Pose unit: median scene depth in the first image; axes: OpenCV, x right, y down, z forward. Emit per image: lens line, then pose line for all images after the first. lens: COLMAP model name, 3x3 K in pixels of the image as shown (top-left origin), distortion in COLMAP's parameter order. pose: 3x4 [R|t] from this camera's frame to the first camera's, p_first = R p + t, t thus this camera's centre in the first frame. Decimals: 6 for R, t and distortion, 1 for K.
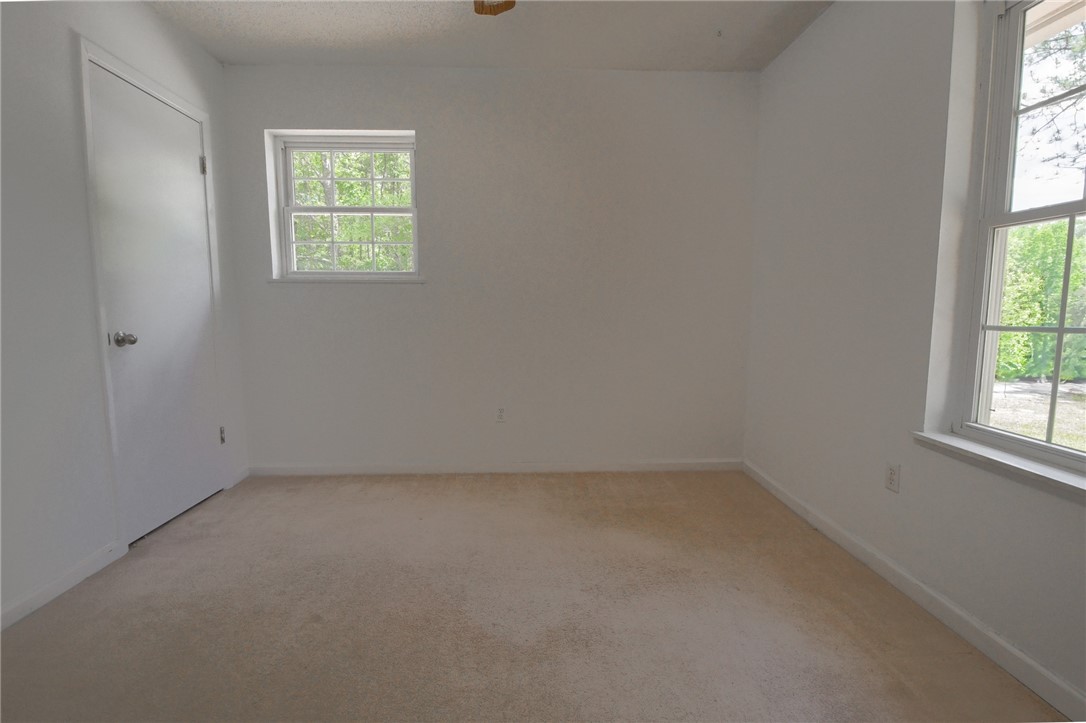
lens RADIAL K [[485.7, 0, 542.3], [0, 485.7, 363.5], [0, 0, 1]] dist [0.002931, -0.014218]
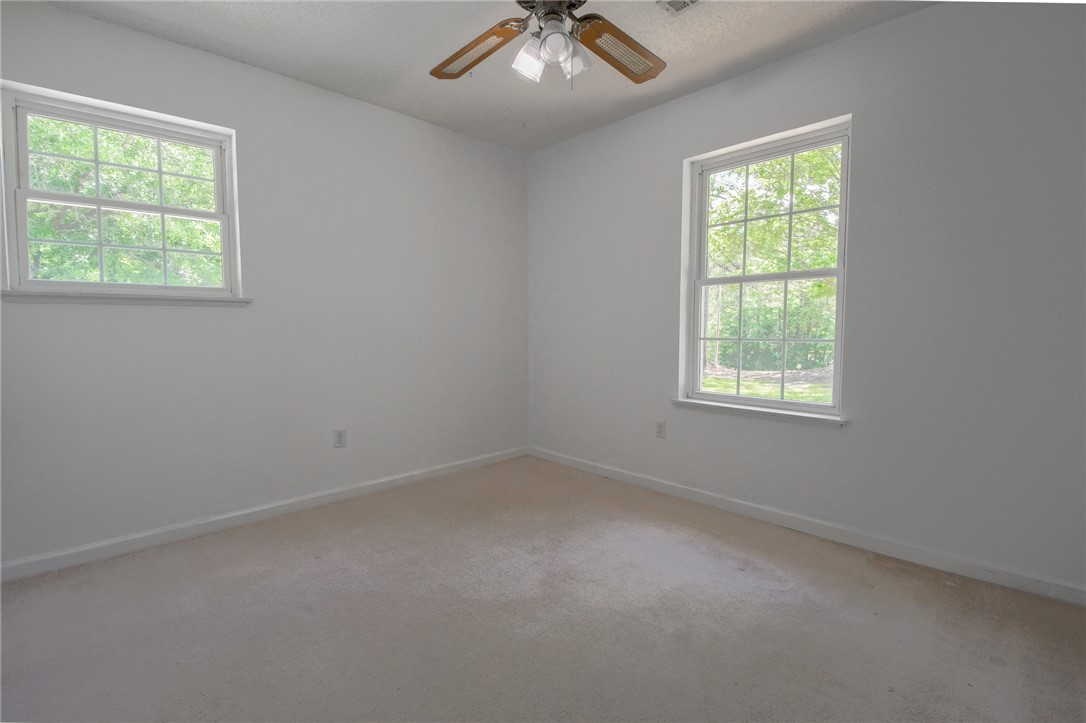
lens RADIAL K [[485.7, 0, 534.9], [0, 485.7, 357.8], [0, 0, 1]] dist [0.002931, -0.014218]
pose [[0.751396, -0.043789, 0.658397, -0.775373], [0.078139, 0.996680, -0.022889, -0.007197], [-0.655209, 0.068646, 0.752322, 0.012219]]
